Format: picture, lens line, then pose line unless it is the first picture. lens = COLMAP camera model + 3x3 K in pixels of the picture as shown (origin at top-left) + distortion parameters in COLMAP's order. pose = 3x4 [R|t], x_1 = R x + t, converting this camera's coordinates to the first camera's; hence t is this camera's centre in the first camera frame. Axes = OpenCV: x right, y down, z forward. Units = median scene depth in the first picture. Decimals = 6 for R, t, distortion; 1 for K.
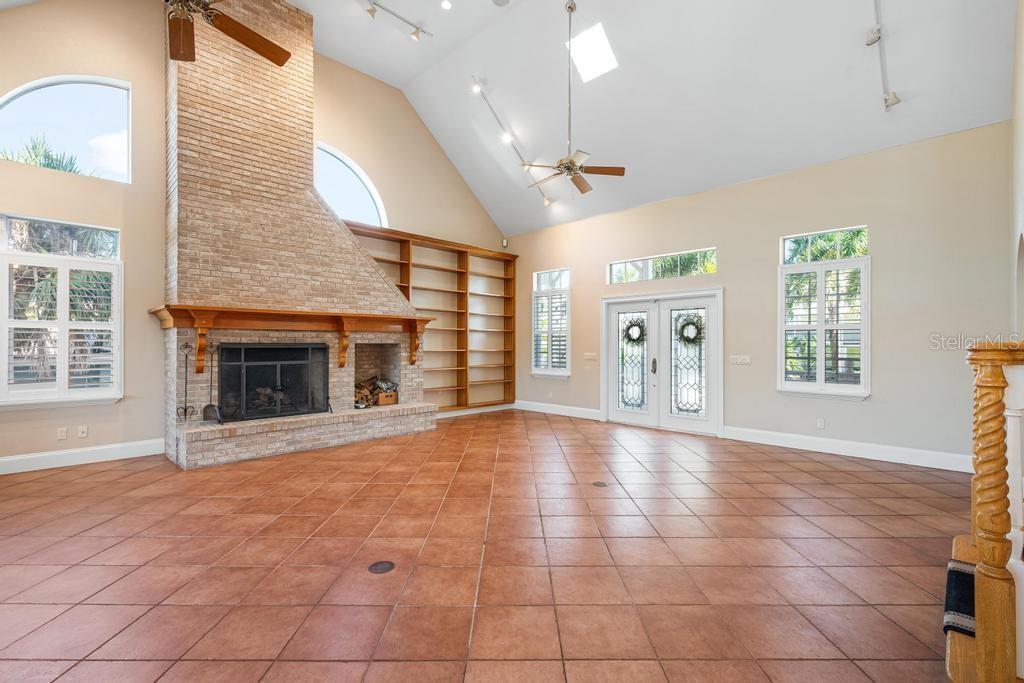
lens RADIAL K [[460.0, 0, 519.7], [0, 460.0, 341.6], [0, 0, 1]] dist [-0.001378, 0.000936]
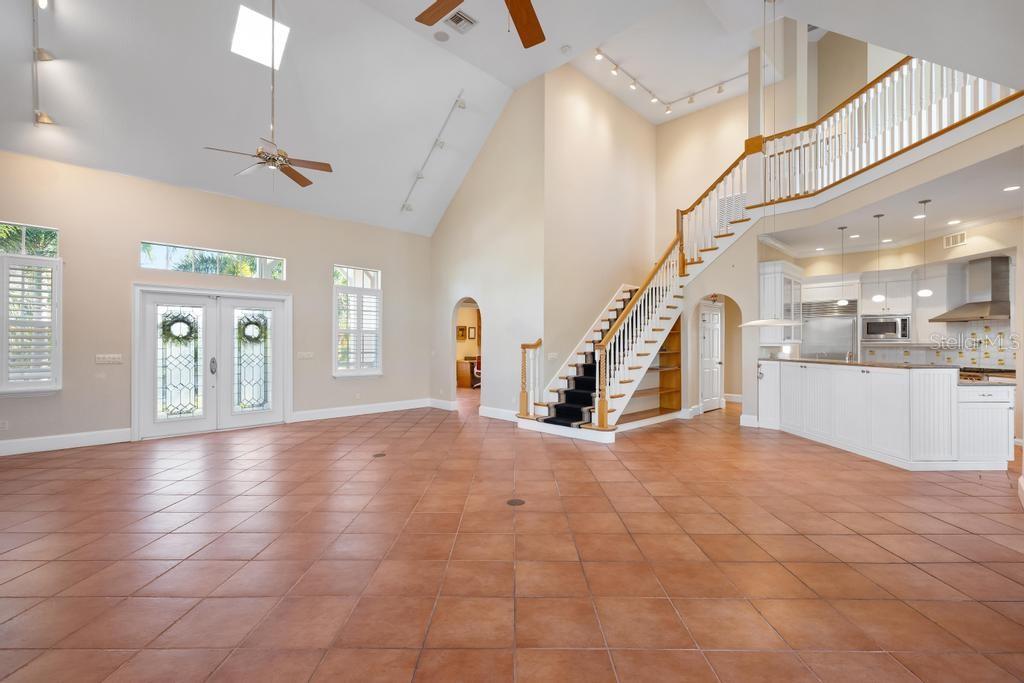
lens RADIAL K [[460.0, 0, 510.6], [0, 460.0, 342.8], [0, 0, 1]] dist [-0.001378, 0.000936]
pose [[0.017092, -0.000373, 0.999854, -0.626582], [-0.009121, 0.999958, 0.000529, -0.000380], [-0.999812, -0.009129, 0.017088, 0.366347]]
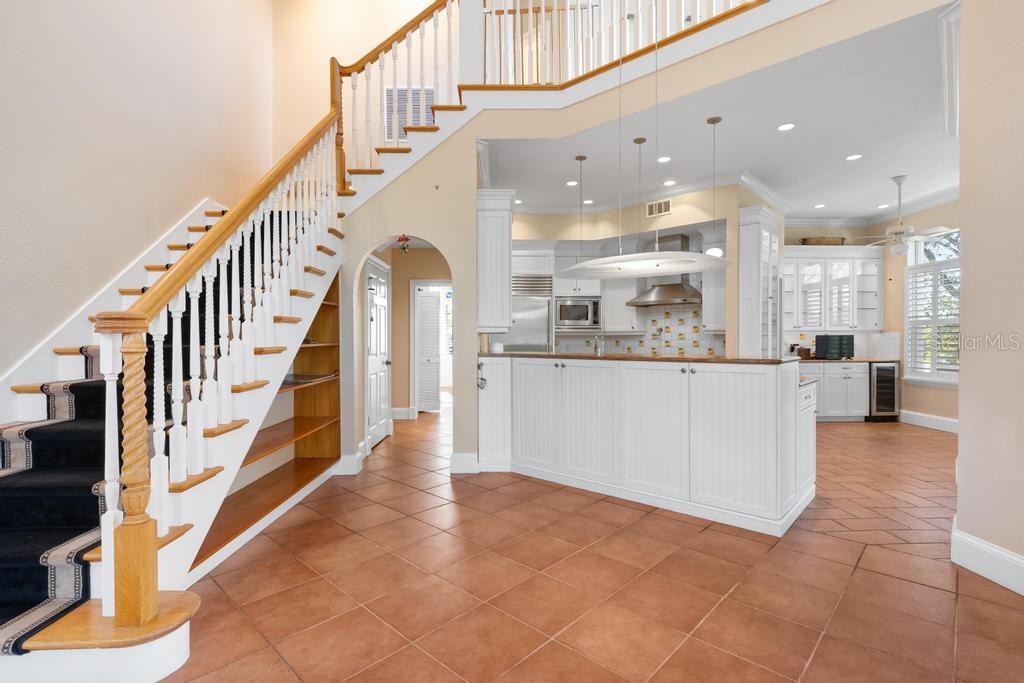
lens RADIAL K [[481.2, 0, 517.3], [0, 481.2, 341.7], [0, 0, 1]] dist [-0.000969, -0.001462]
pose [[-0.725077, -0.003088, 0.688661, -0.086278], [-0.004344, 0.999991, -0.000090, 0.013875], [-0.688654, -0.003056, -0.725083, 0.254252]]
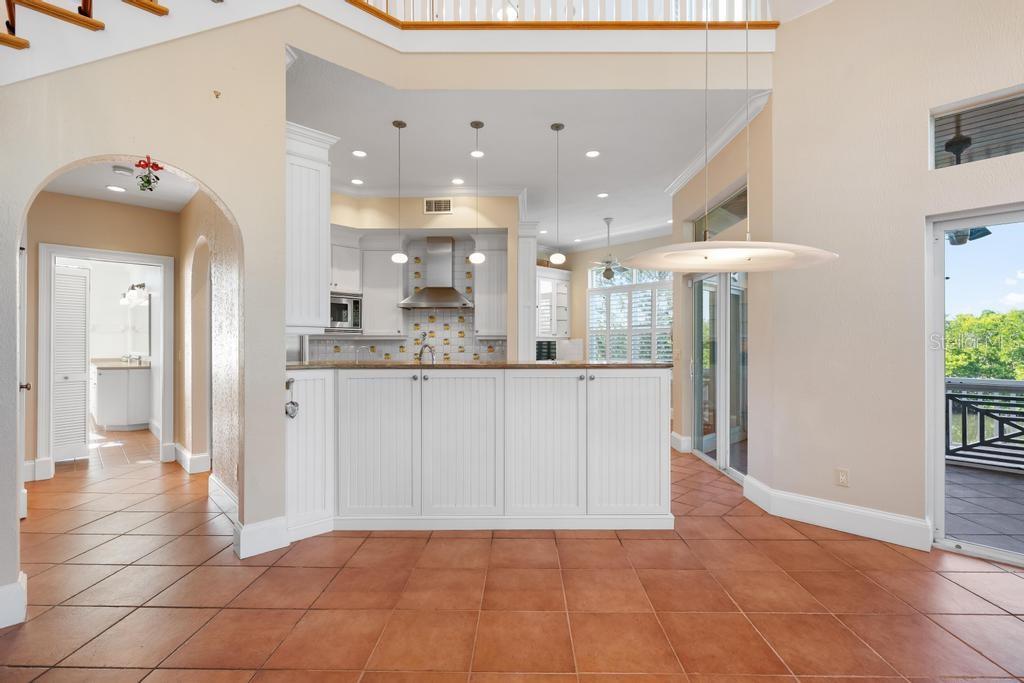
lens RADIAL K [[460.0, 0, 513.2], [0, 460.0, 342.2], [0, 0, 1]] dist [-0.001378, 0.000936]
pose [[-0.999575, -0.001035, 0.029122, 0.159460], [-0.001389, 0.999925, -0.012157, 0.013751], [-0.029107, -0.012192, -0.999502, 0.229155]]
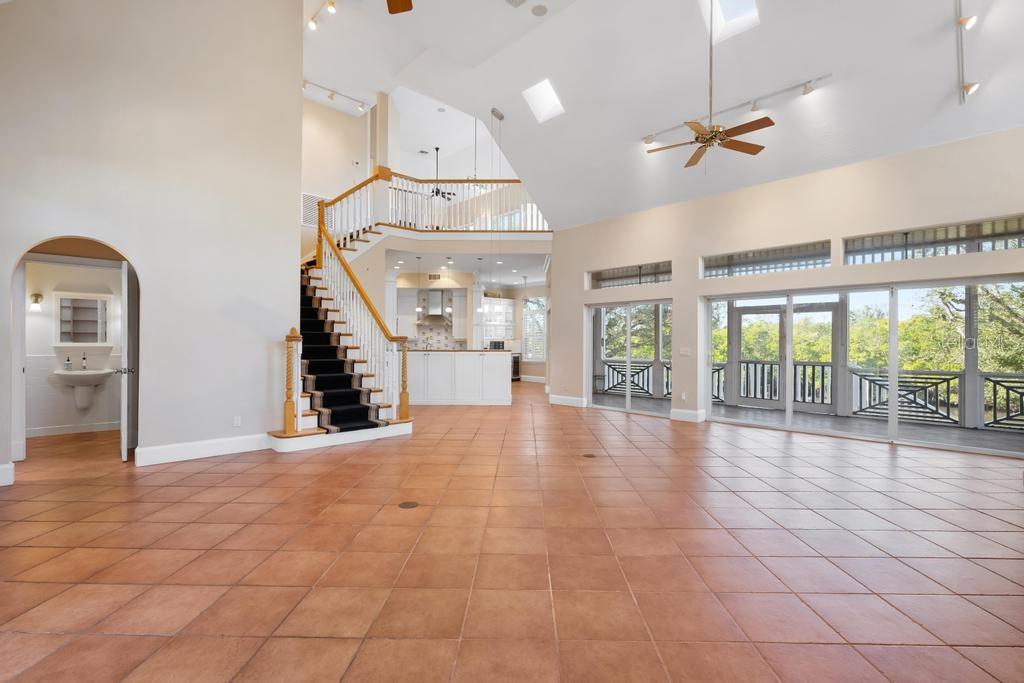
lens RADIAL K [[460.0, 0, 514.7], [0, 460.0, 346.9], [0, 0, 1]] dist [-0.001378, 0.000936]
pose [[-0.999634, -0.002688, 0.026929, -0.009602], [-0.002505, 0.999973, 0.006844, 0.008560], [-0.026946, 0.006774, -0.999614, 1.029102]]
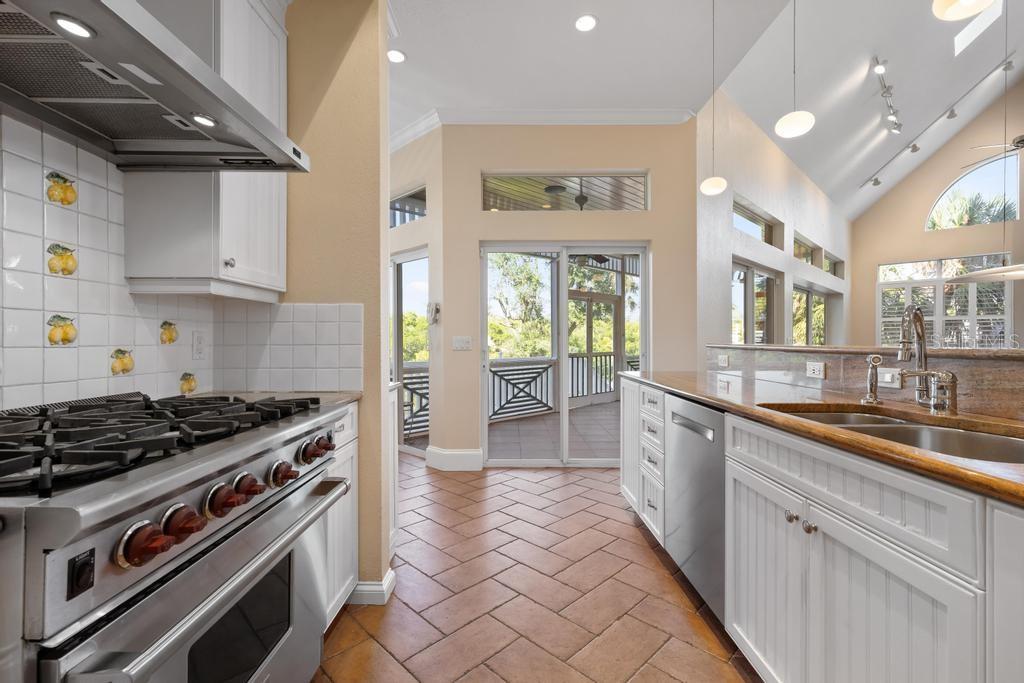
lens RADIAL K [[460.0, 0, 521.9], [0, 460.0, 342.9], [0, 0, 1]] dist [-0.001378, 0.000936]
pose [[0.002815, 0.005129, -0.999983, 0.450281], [0.009978, 0.999937, 0.005157, 0.022107], [0.999946, -0.009993, 0.002764, -0.419670]]
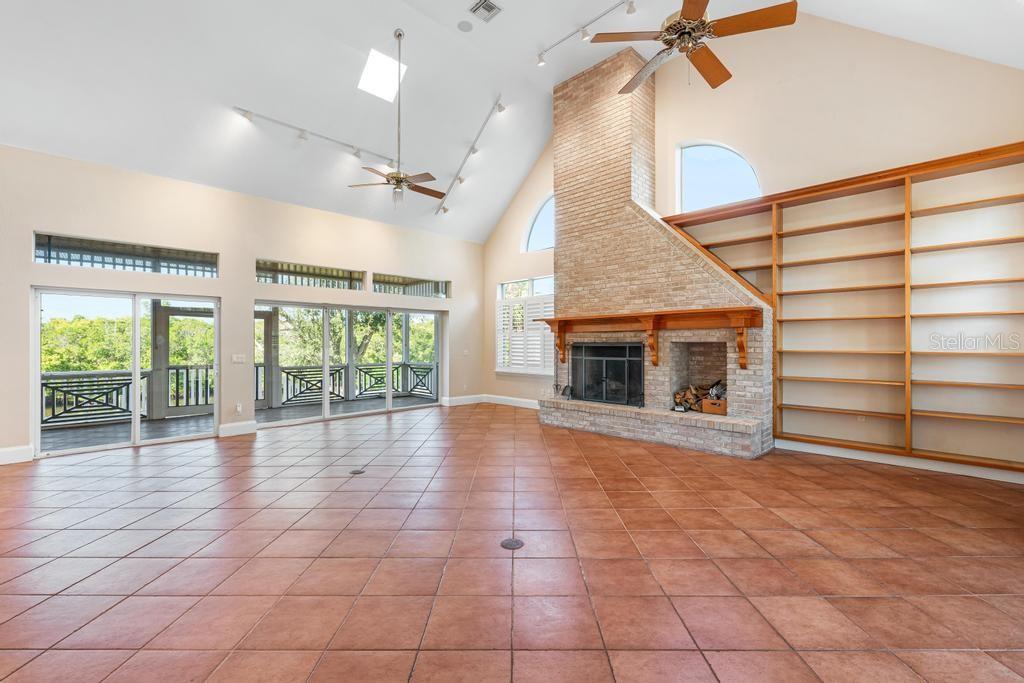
lens RADIAL K [[432.8, 0, 508.1], [0, 432.8, 341.7], [0, 0, 1]] dist [0.002186, 0.000010]
pose [[-0.020708, -0.006844, -0.999762, 0.476210], [0.008240, 0.999941, -0.007016, 0.005572], [0.999752, -0.008383, -0.020650, 0.581108]]
